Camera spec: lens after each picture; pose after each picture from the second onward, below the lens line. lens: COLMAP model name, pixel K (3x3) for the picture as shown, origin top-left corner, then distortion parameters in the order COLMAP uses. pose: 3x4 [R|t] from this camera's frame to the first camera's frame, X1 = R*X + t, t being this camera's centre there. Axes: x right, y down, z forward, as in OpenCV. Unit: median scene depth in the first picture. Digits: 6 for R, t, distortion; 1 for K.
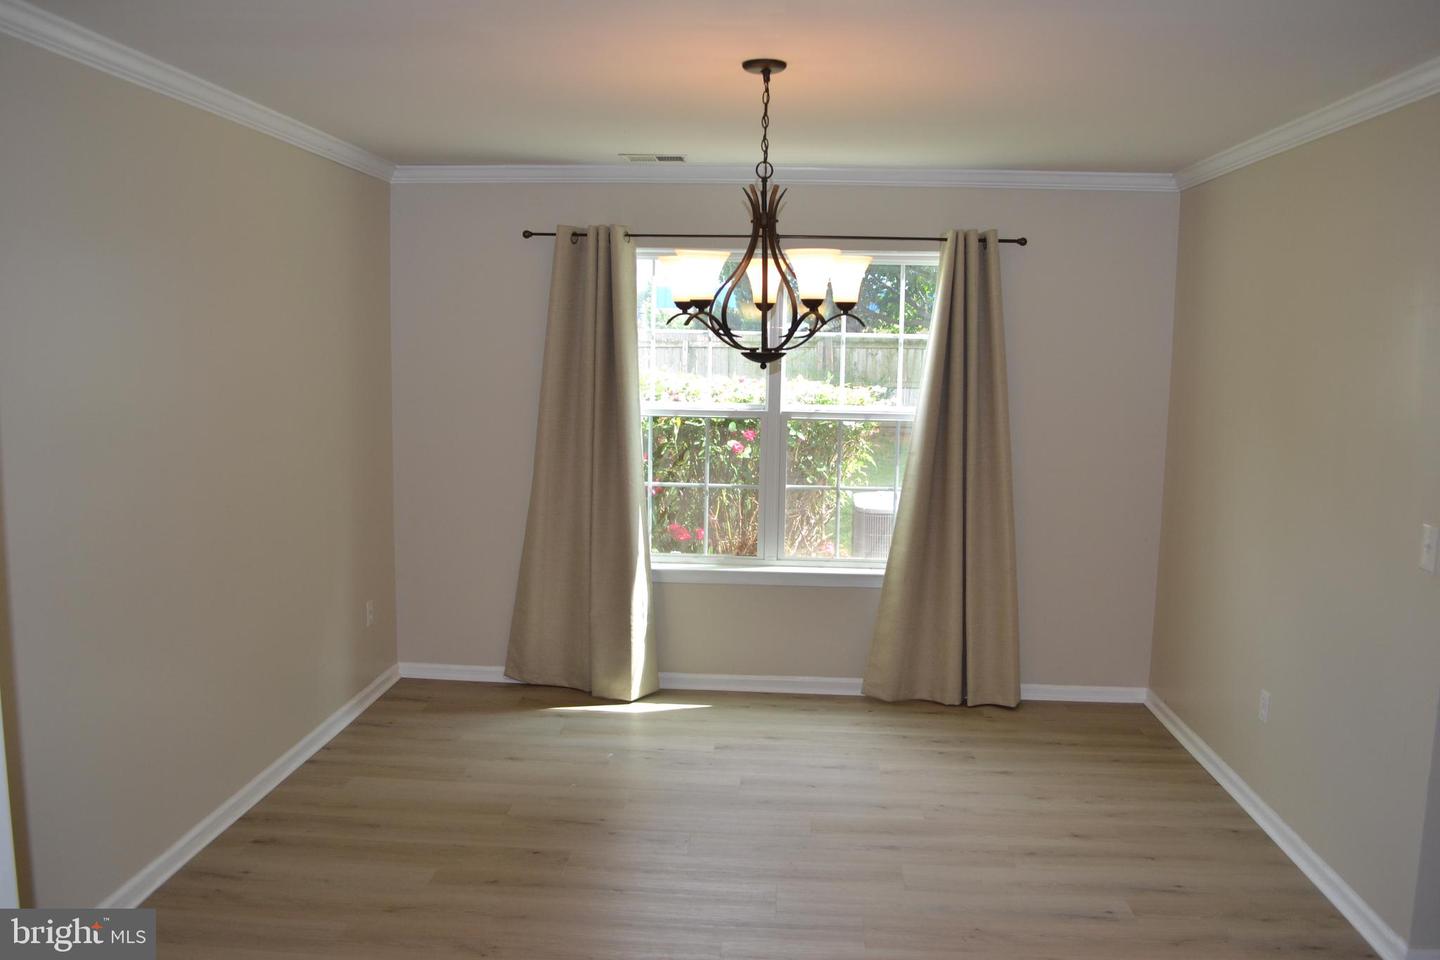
lens RADIAL K [[1145.2, 0, 720.0], [0, 1145.2, 480.0], [0, 0, 1]] dist [-0.074361, 0.001432]
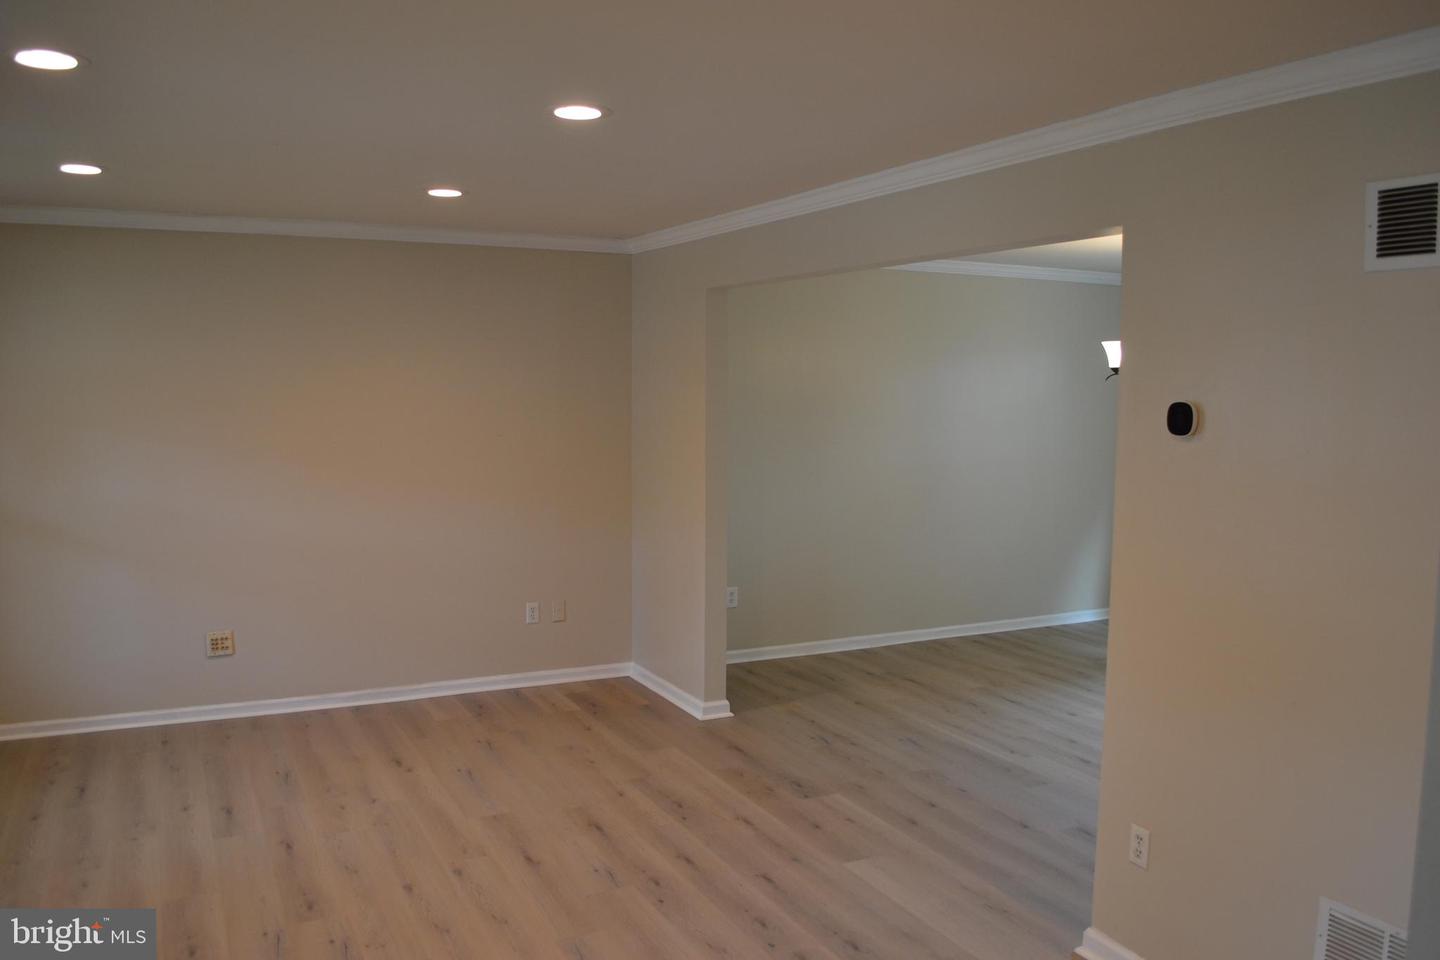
lens RADIAL K [[1145.2, 0, 720.0], [0, 1145.2, 480.0], [0, 0, 1]] dist [-0.074361, 0.001432]
pose [[0.497244, 0.068141, -0.864931, 0.762597], [-0.107551, 0.994063, 0.016484, 0.040368], [0.860919, 0.084828, 0.501621, -0.291407]]
